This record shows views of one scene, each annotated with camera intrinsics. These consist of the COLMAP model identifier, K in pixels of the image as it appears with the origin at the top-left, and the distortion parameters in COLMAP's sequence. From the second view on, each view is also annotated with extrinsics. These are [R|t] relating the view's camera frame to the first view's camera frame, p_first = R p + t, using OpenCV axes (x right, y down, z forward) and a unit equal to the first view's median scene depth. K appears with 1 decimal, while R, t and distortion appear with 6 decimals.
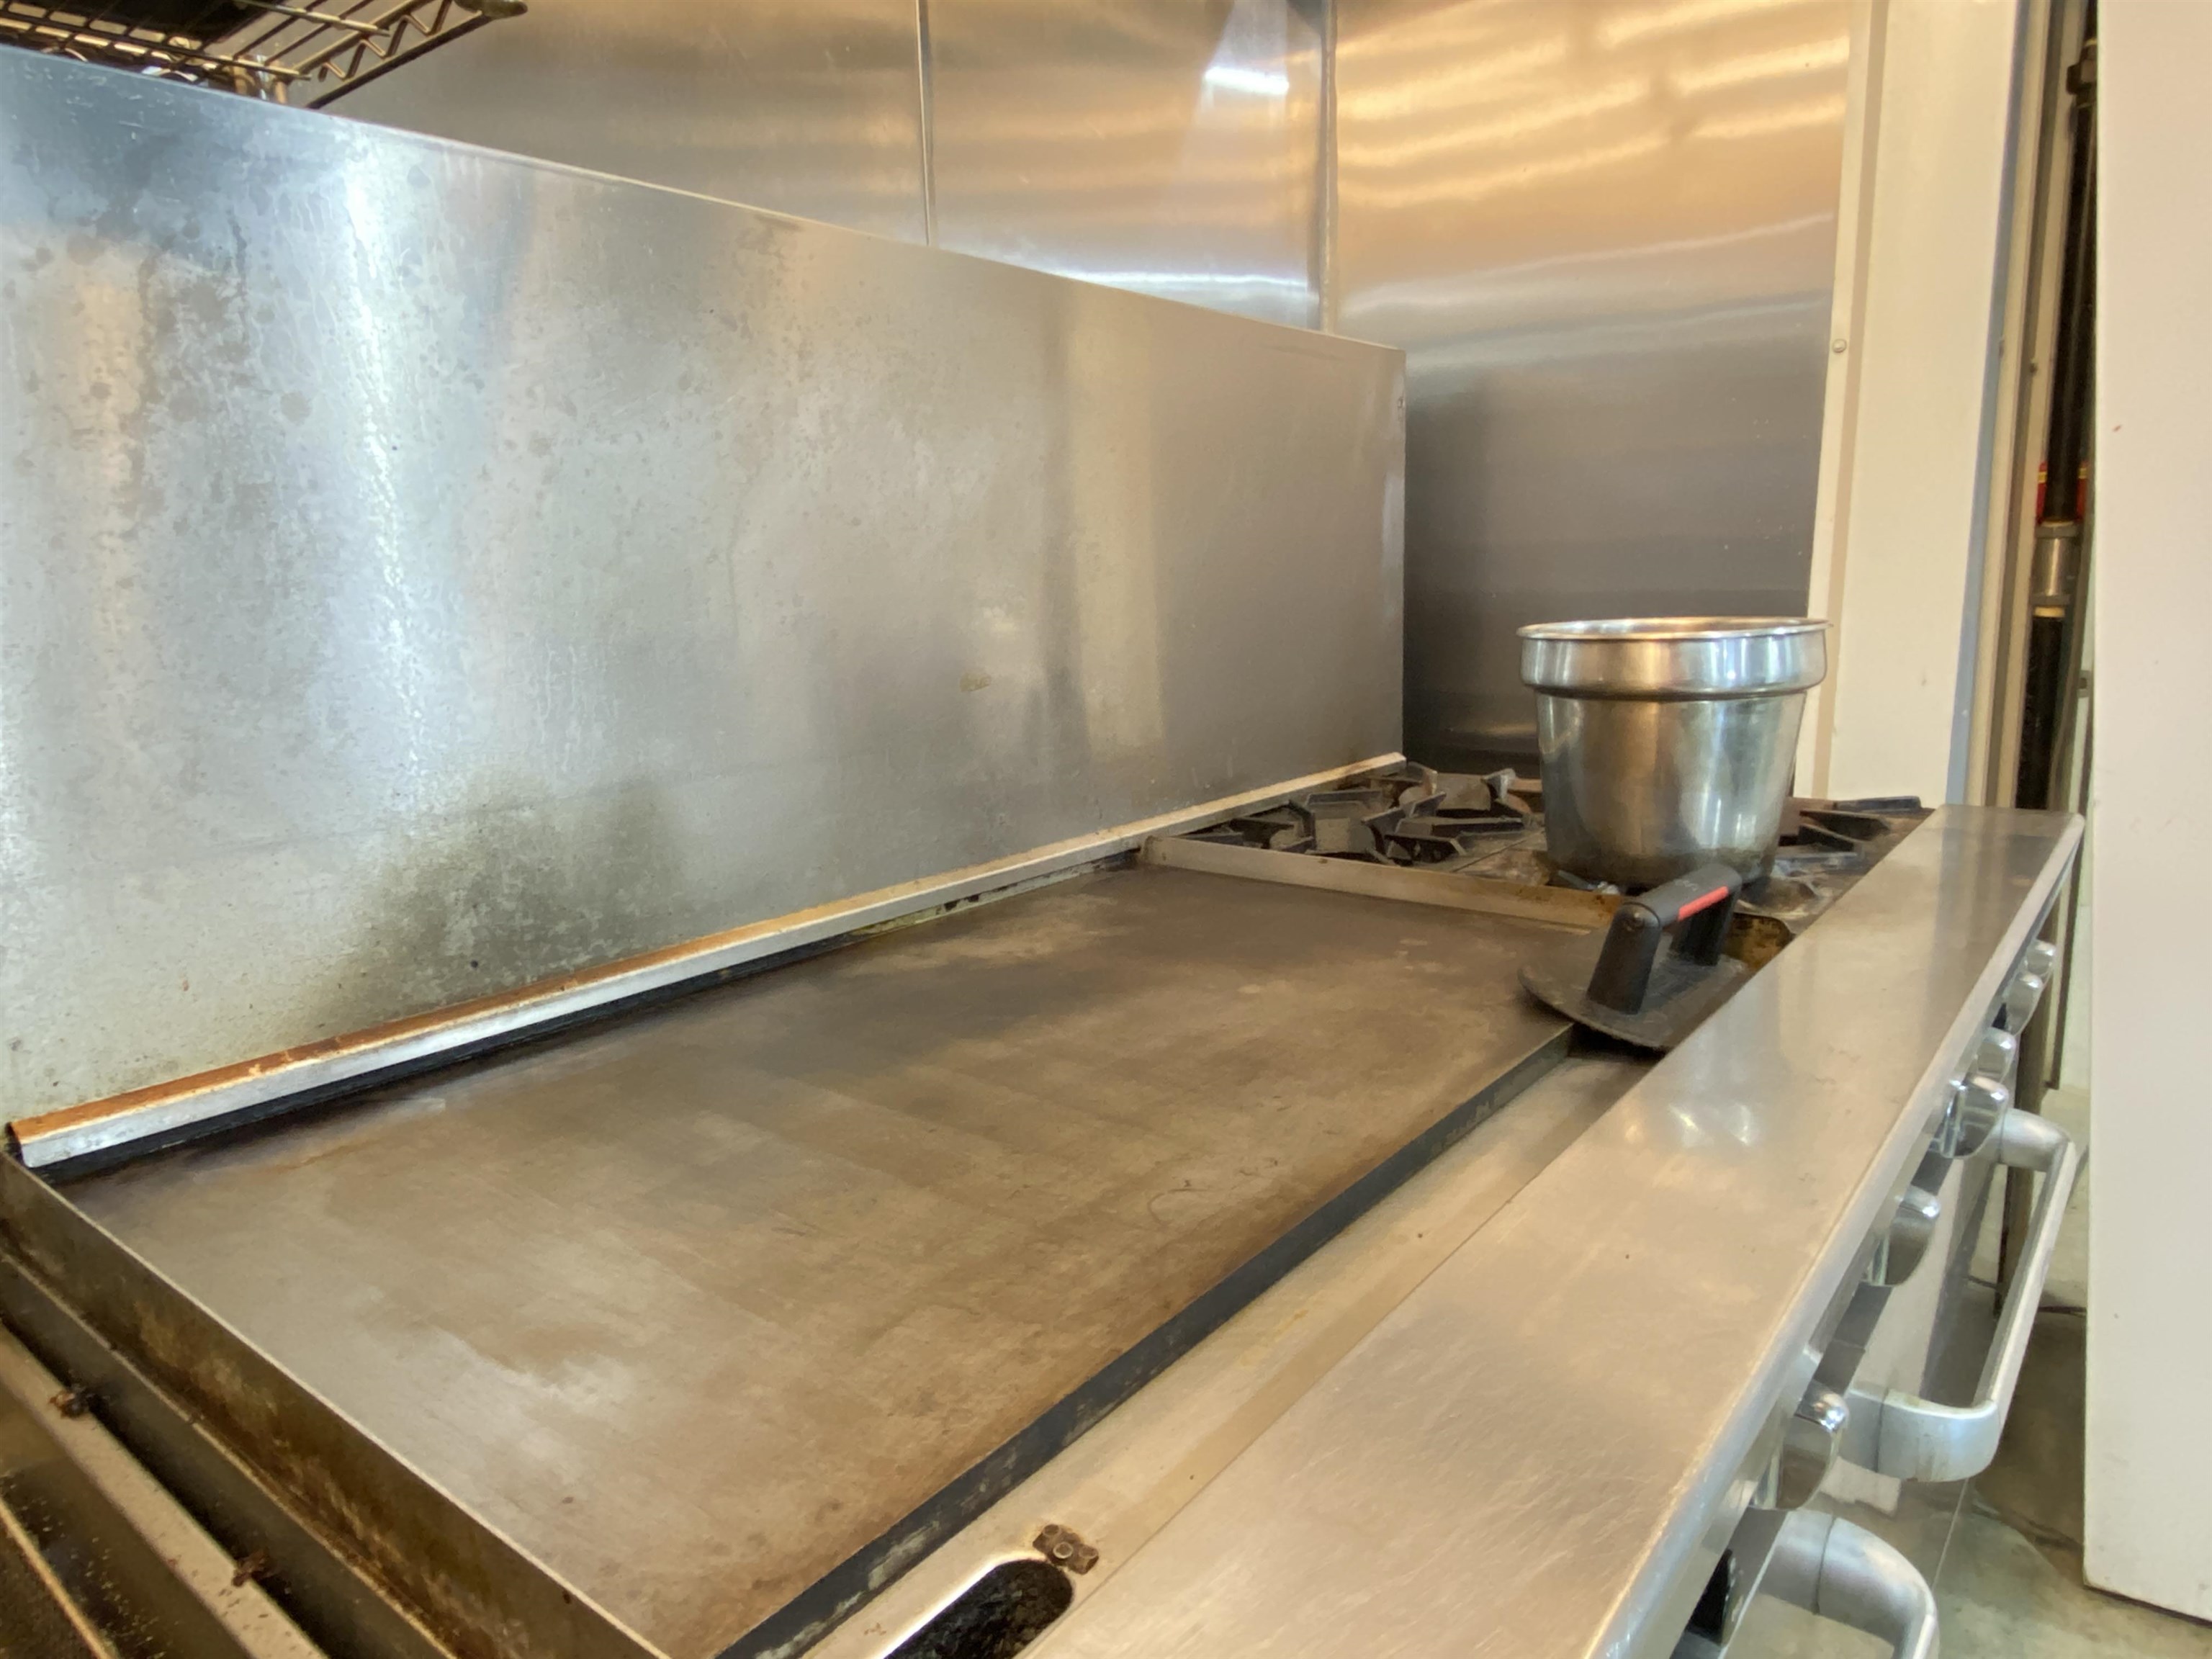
lens RADIAL K [[1431.8, 0, 1108.3], [0, 1431.8, 827.3], [0, 0, 1]] dist [0.040036, -0.021681]
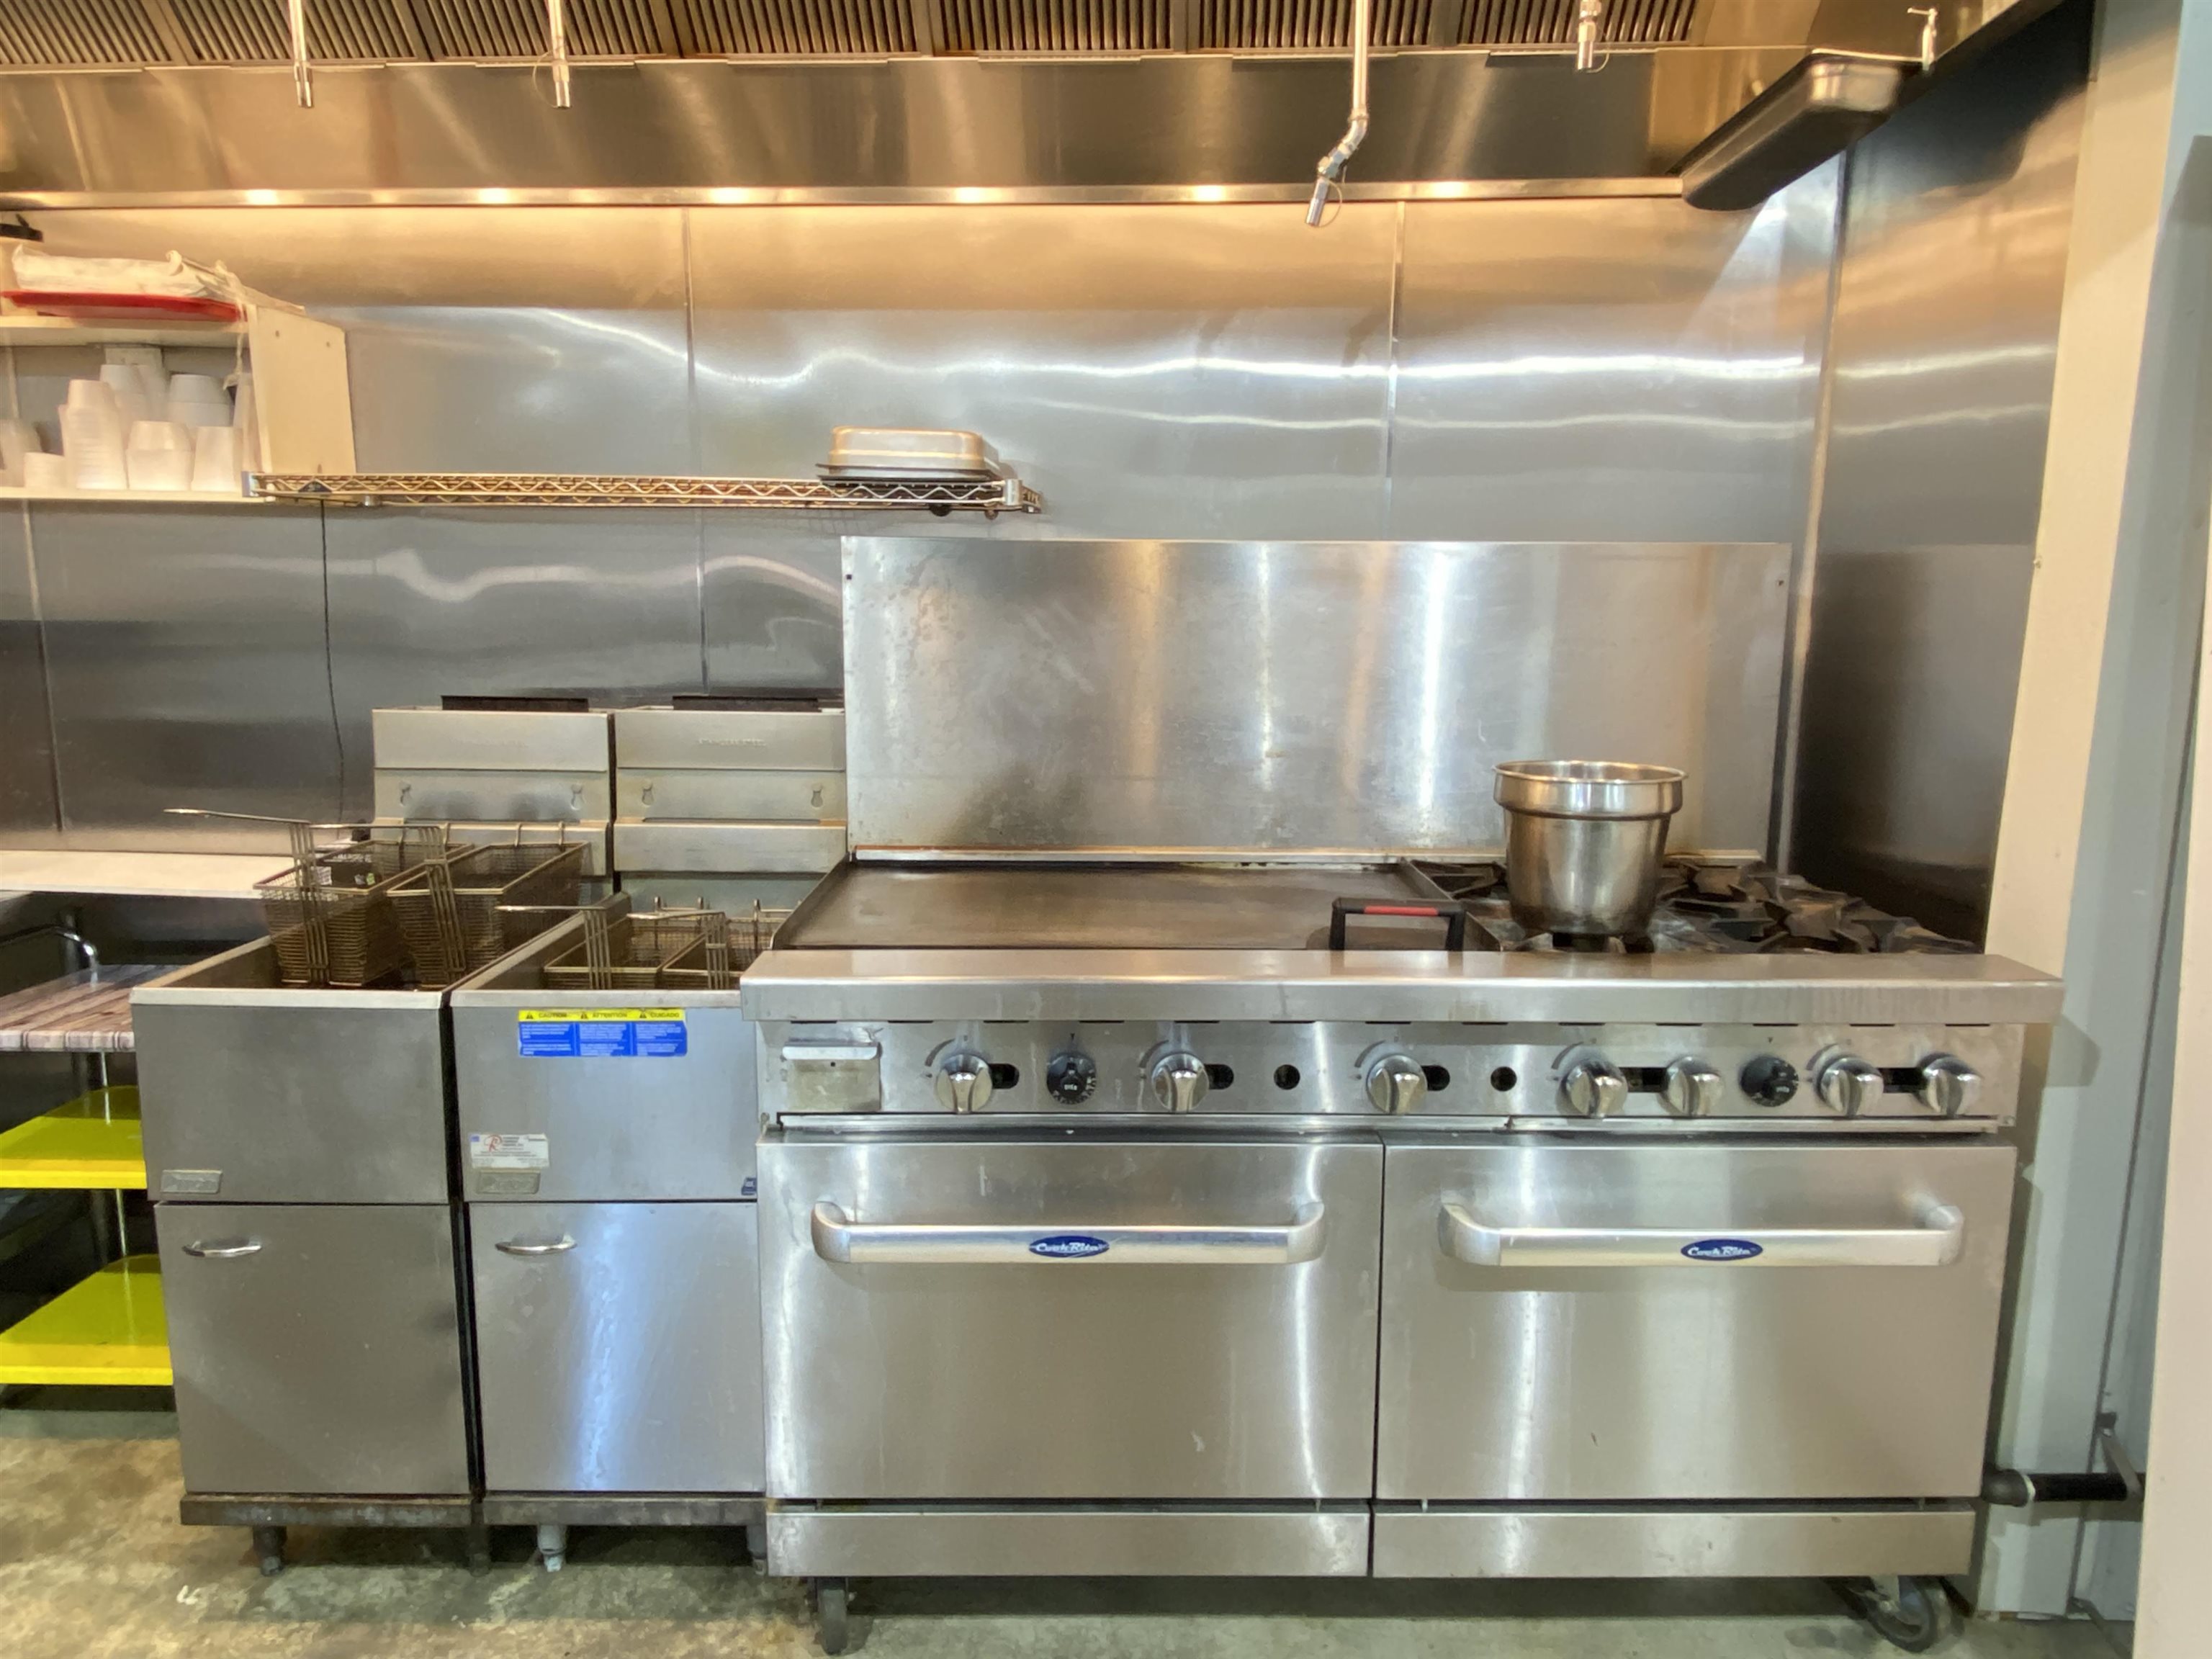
lens RADIAL K [[1431.8, 0, 1102.4], [0, 1431.8, 835.6], [0, 0, 1]] dist [0.040036, -0.021681]
pose [[0.614991, 0.162709, -0.771564, 1.329820], [-0.170318, 0.982792, 0.071497, -0.095083], [0.769920, 0.087441, 0.632121, -0.415540]]
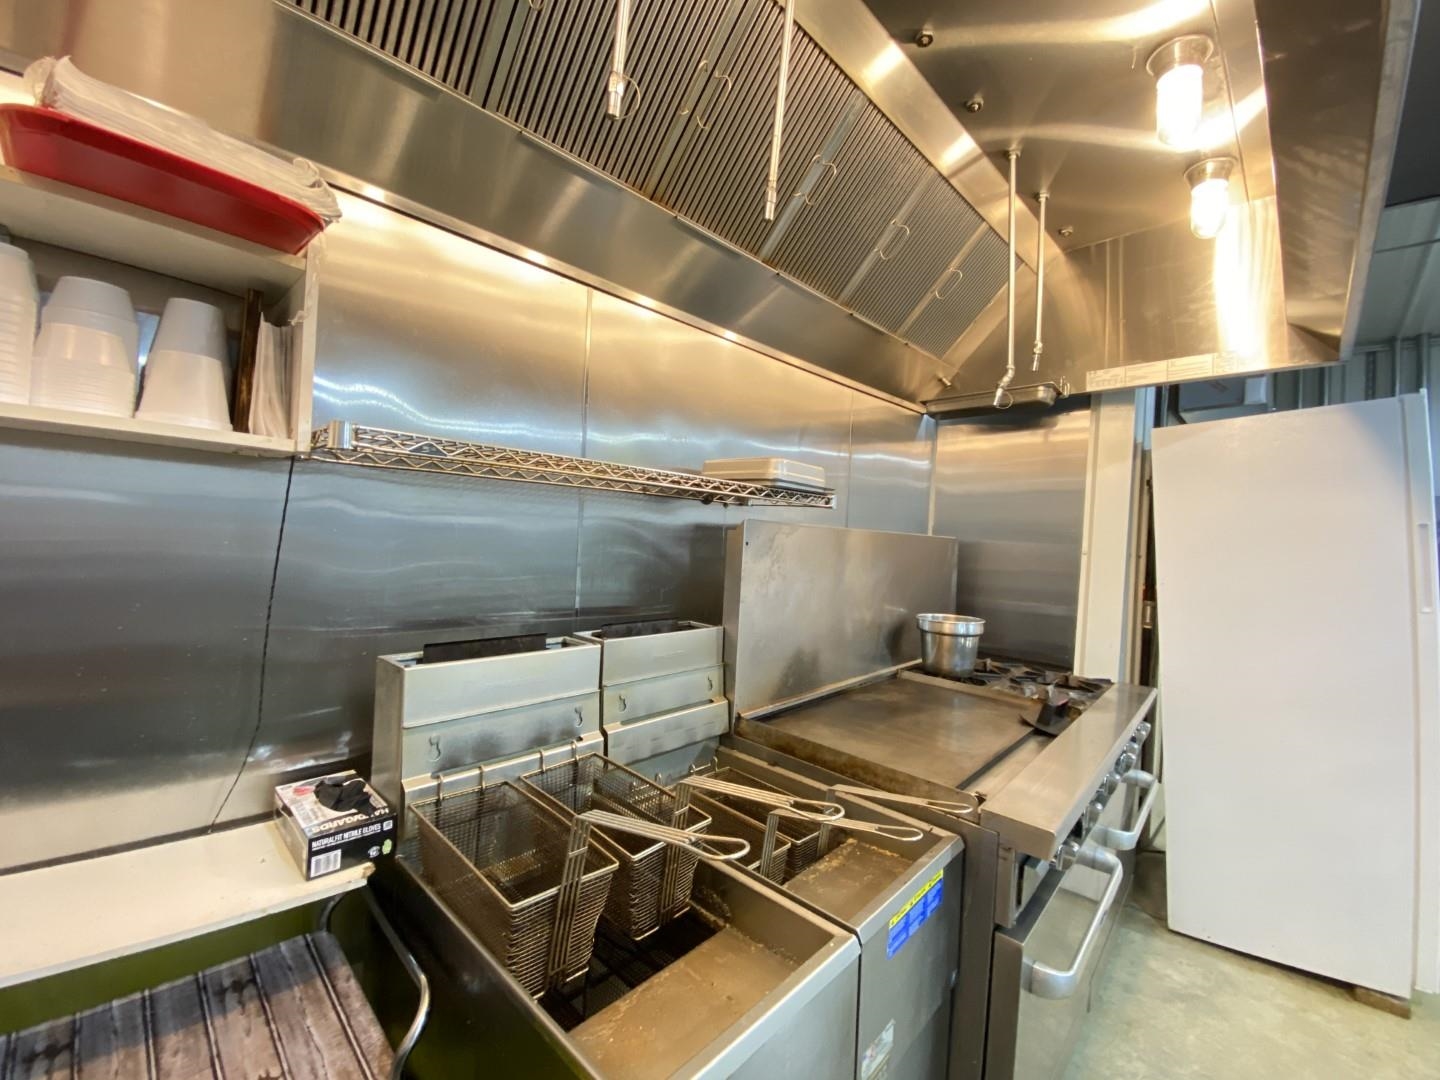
lens RADIAL K [[576.9, 0, 716.8], [0, 576.9, 539.3], [0, 0, 1]] dist [-0.000467, -0.000179]
pose [[0.993130, 0.078426, -0.086844, -0.424026], [-0.092814, 0.979920, -0.176471, -0.022171], [0.071260, 0.183319, 0.980467, -0.726496]]
